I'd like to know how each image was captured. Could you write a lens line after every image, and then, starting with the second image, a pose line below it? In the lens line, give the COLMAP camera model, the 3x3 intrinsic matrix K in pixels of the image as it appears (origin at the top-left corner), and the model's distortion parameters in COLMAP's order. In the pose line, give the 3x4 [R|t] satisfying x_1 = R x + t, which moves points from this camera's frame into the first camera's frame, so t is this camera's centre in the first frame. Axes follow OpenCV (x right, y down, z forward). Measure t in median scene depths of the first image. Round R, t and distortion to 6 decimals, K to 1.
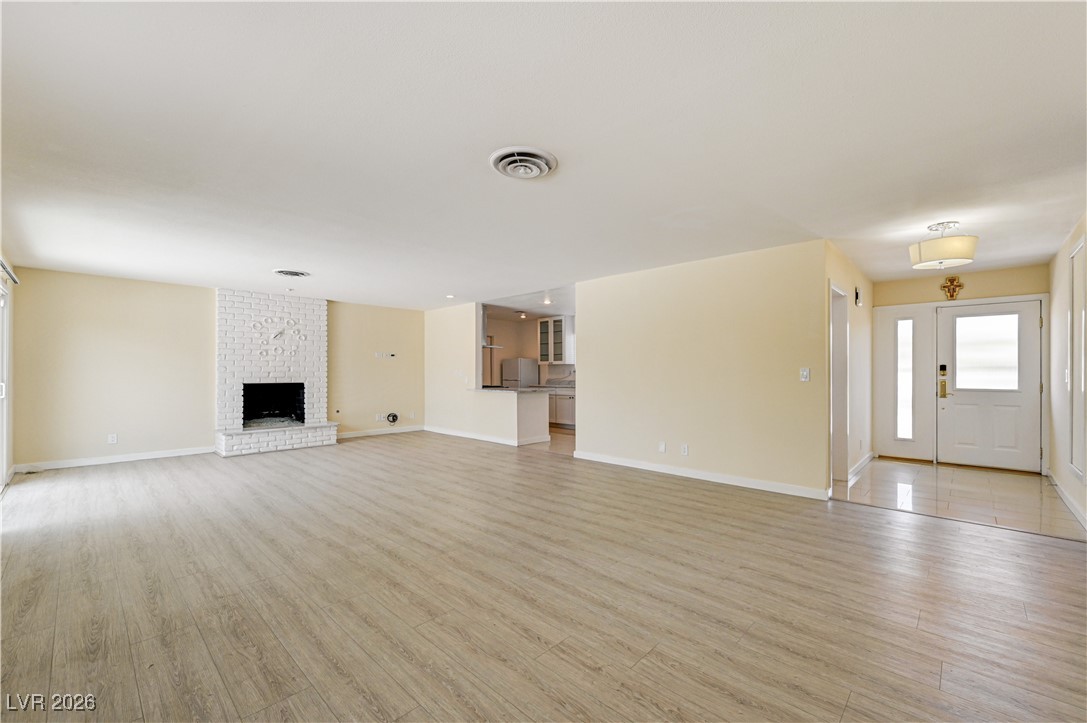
lens RADIAL K [[440.5, 0, 547.0], [0, 440.5, 371.3], [0, 0, 1]] dist [-0.003186, -0.001404]
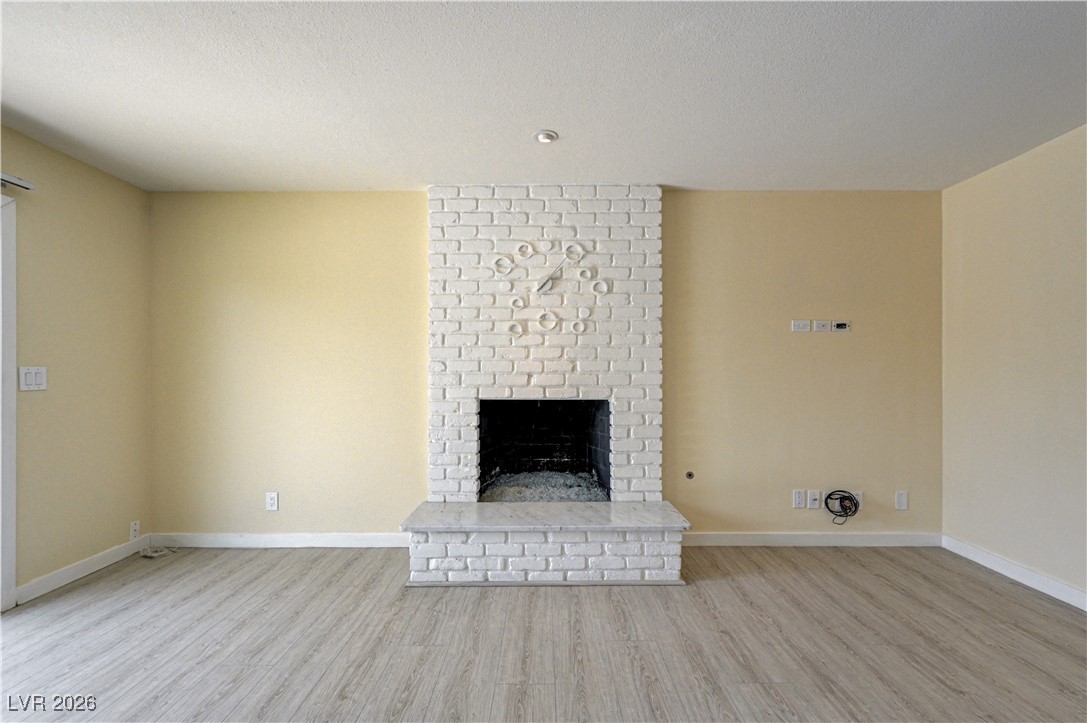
lens RADIAL K [[440.5, 0, 548.6], [0, 440.5, 370.0], [0, 0, 1]] dist [-0.003186, -0.001404]
pose [[0.683080, -0.000340, -0.730344, -0.311441], [0.001839, 0.999998, 0.001255, -0.001802], [0.730341, -0.002200, 0.683079, 0.722325]]
